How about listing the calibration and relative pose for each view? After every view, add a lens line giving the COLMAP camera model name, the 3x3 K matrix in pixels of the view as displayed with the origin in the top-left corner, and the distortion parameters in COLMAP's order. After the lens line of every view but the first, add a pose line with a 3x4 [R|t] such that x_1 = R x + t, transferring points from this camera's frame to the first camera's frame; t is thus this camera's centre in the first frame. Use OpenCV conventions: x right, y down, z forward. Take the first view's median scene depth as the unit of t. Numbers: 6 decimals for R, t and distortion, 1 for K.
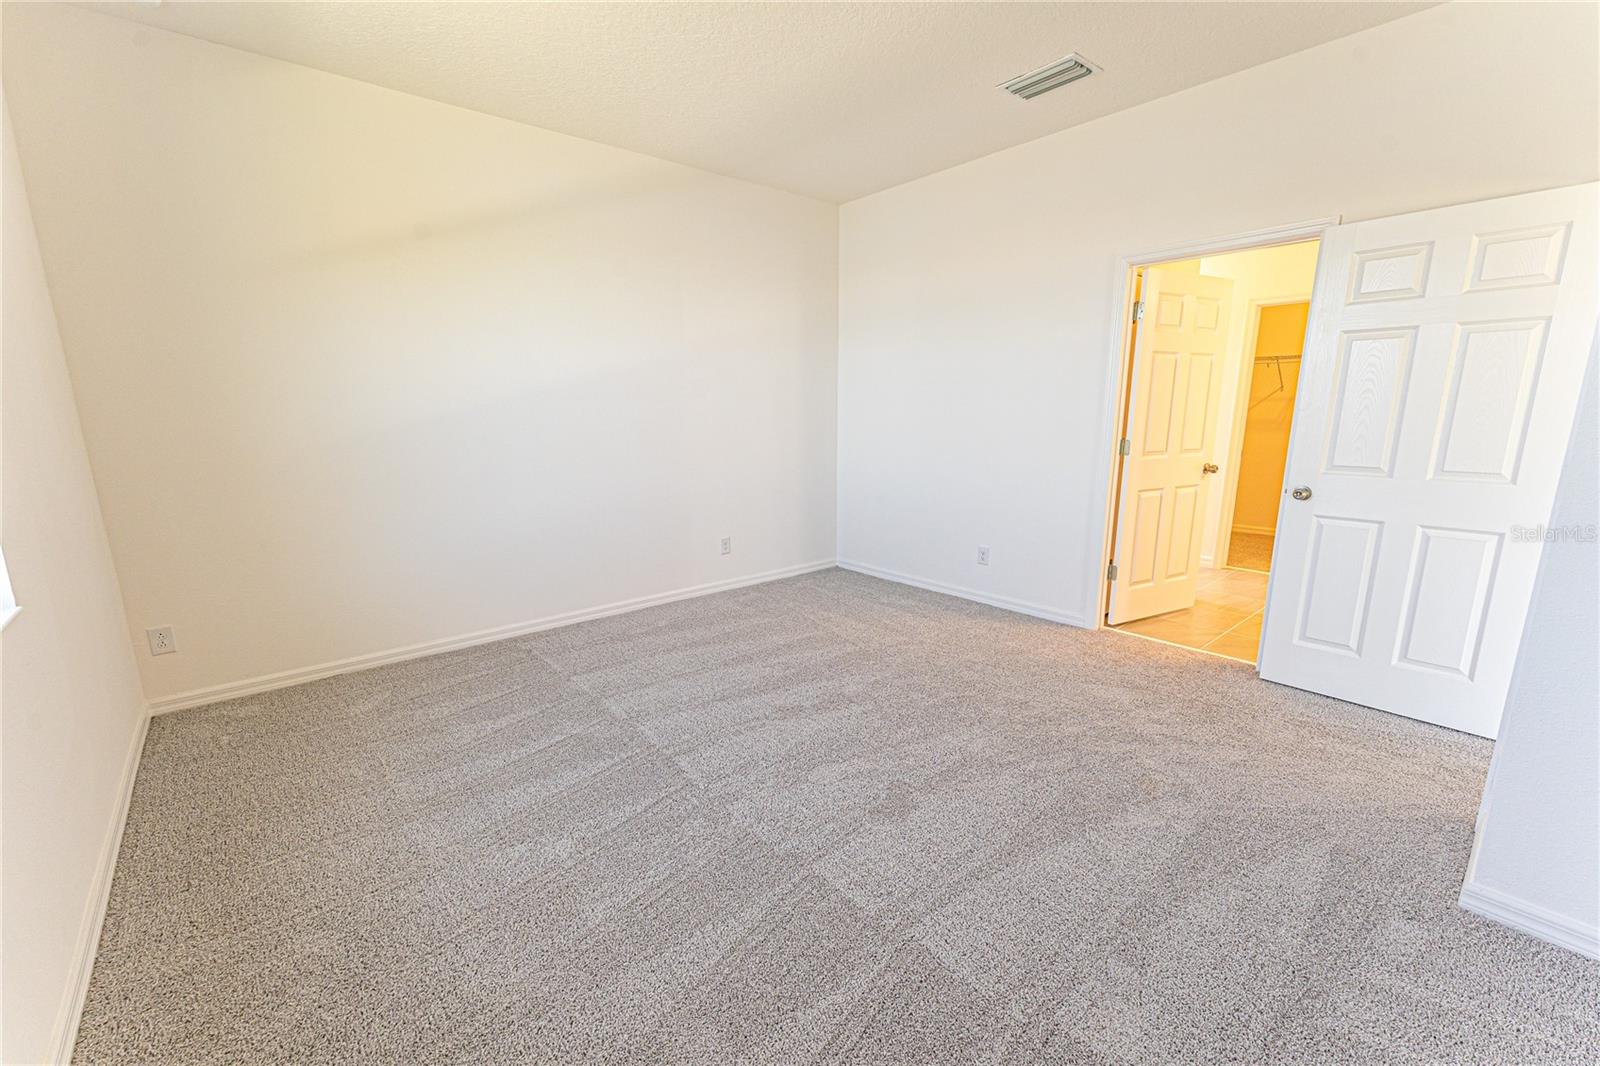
lens RADIAL K [[656.7, 0, 796.9], [0, 656.7, 545.0], [0, 0, 1]] dist [0.000203, -0.000069]
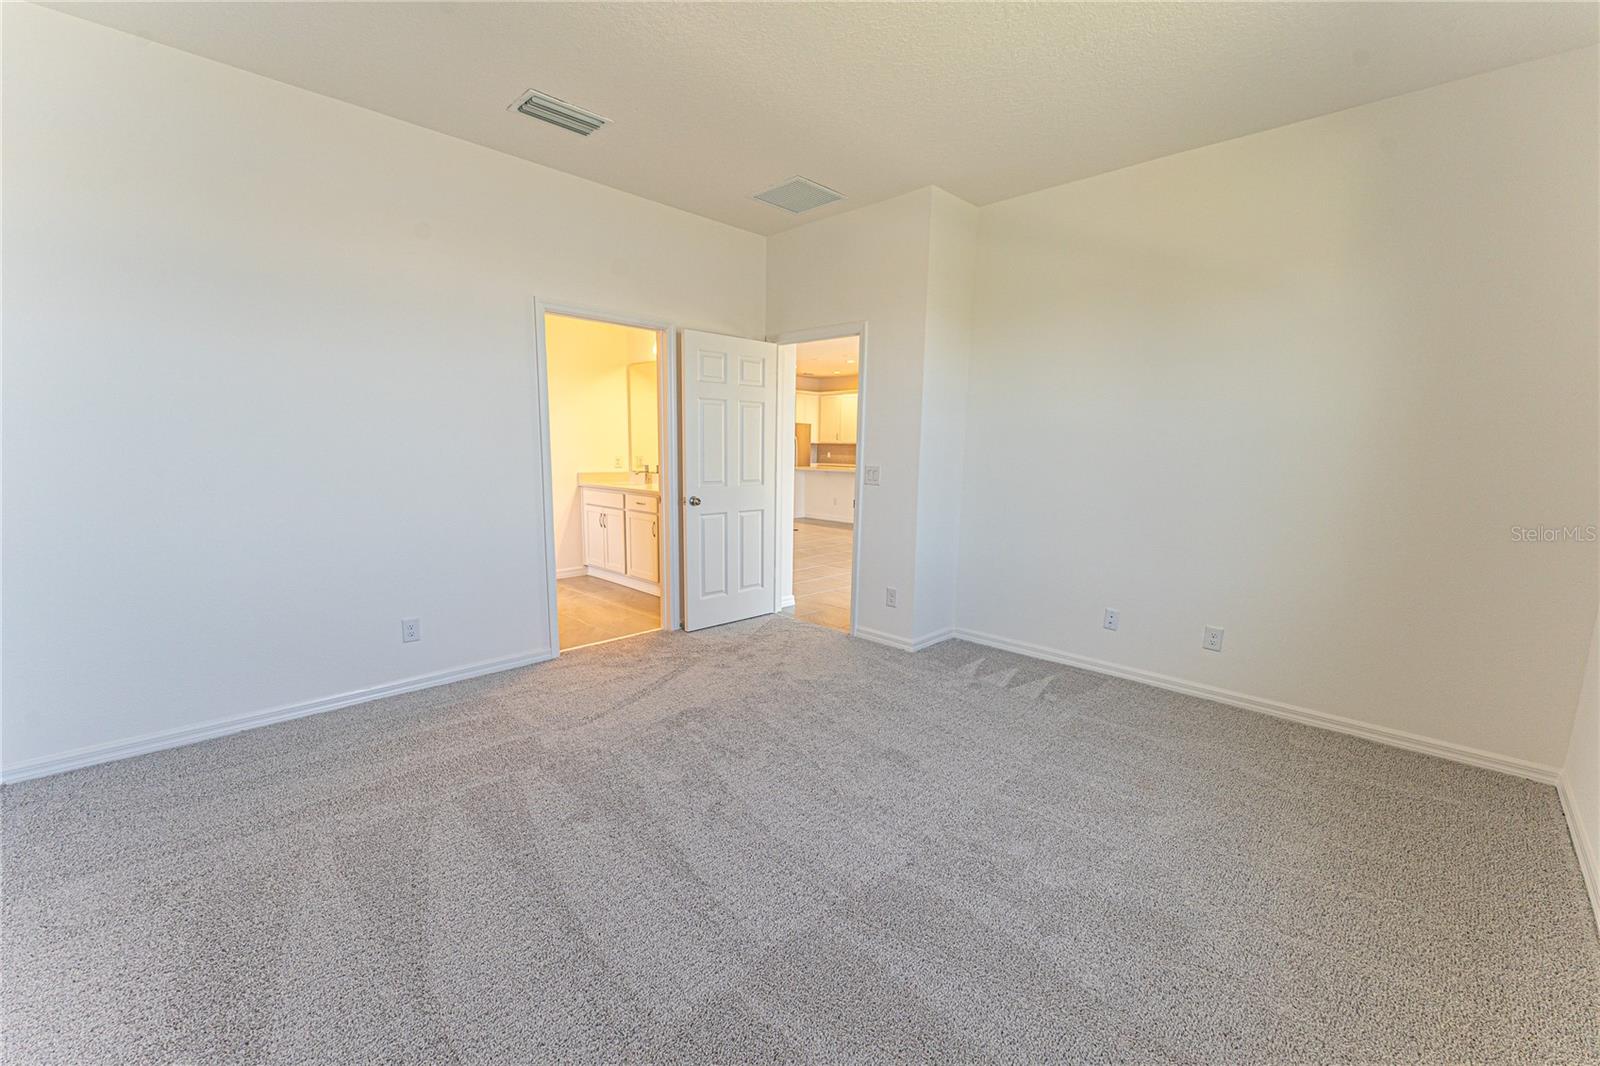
lens RADIAL K [[656.7, 0, 796.9], [0, 656.7, 545.0], [0, 0, 1]] dist [0.000203, -0.000069]
pose [[-0.090741, -0.147123, 0.984947, -0.742728], [0.187031, 0.968911, 0.161958, -0.178696], [-0.978154, 0.198911, -0.060404, 0.862676]]
